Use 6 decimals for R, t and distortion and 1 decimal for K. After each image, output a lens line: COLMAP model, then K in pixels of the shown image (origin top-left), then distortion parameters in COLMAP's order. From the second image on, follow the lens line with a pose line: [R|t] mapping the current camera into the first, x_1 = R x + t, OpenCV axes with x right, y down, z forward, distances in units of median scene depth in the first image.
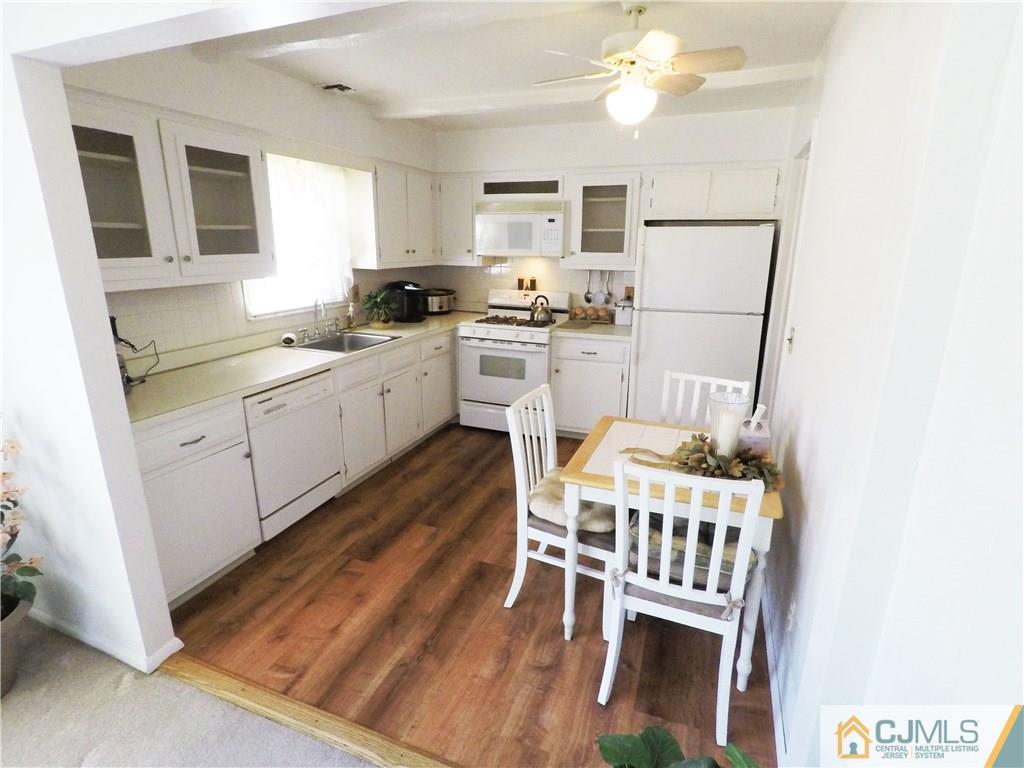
lens RADIAL K [[515.6, 0, 514.3], [0, 515.6, 386.5], [0, 0, 1]] dist [-0.017213, 0.001306]
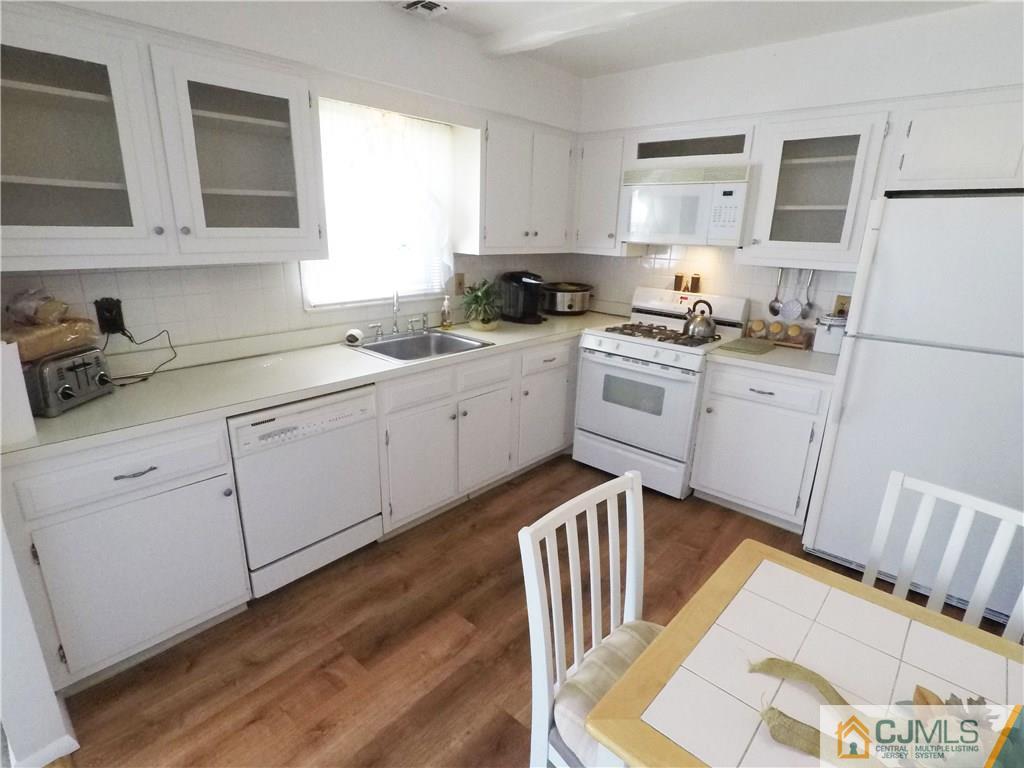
lens RADIAL K [[515.6, 0, 514.3], [0, 515.6, 386.5], [0, 0, 1]] dist [-0.017213, 0.001306]
pose [[0.933551, 0.119412, -0.337970, 0.073617], [-0.113415, 0.992839, 0.037513, -0.063404], [0.340029, 0.003310, 0.940409, 0.277138]]
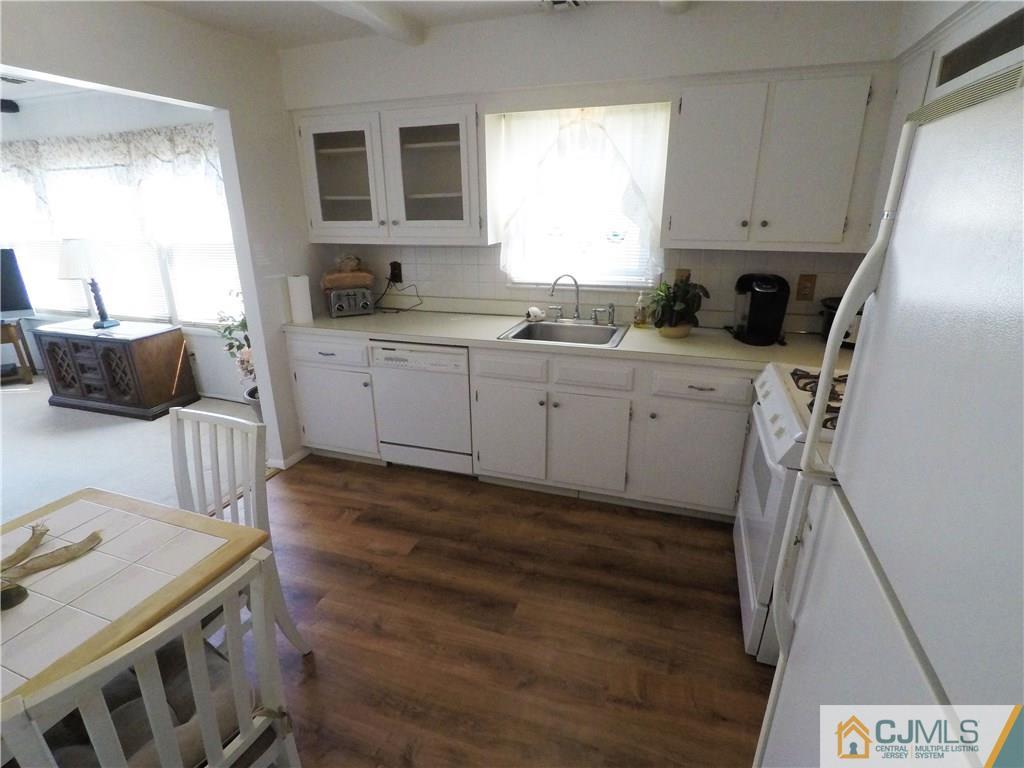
lens RADIAL K [[515.6, 0, 514.3], [0, 515.6, 386.5], [0, 0, 1]] dist [-0.017213, 0.001306]
pose [[0.038837, 0.322678, -0.945712, 0.435062], [-0.263665, 0.916193, 0.301778, -0.214273], [0.963832, 0.237631, 0.120661, 0.772047]]
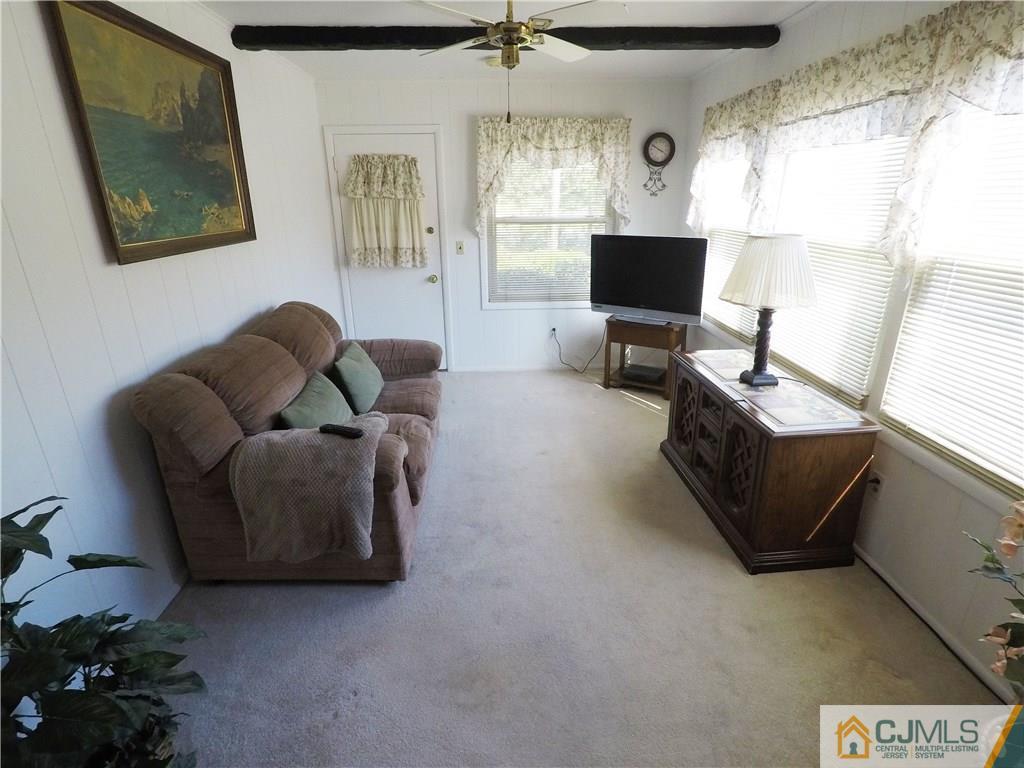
lens RADIAL K [[515.6, 0, 514.3], [0, 515.6, 386.5], [0, 0, 1]] dist [-0.017213, 0.001306]
pose [[-0.914371, 0.143171, -0.378718, -0.129382], [-0.102178, 0.823514, 0.558018, -0.106981], [0.391771, 0.548932, -0.738369, 0.405168]]
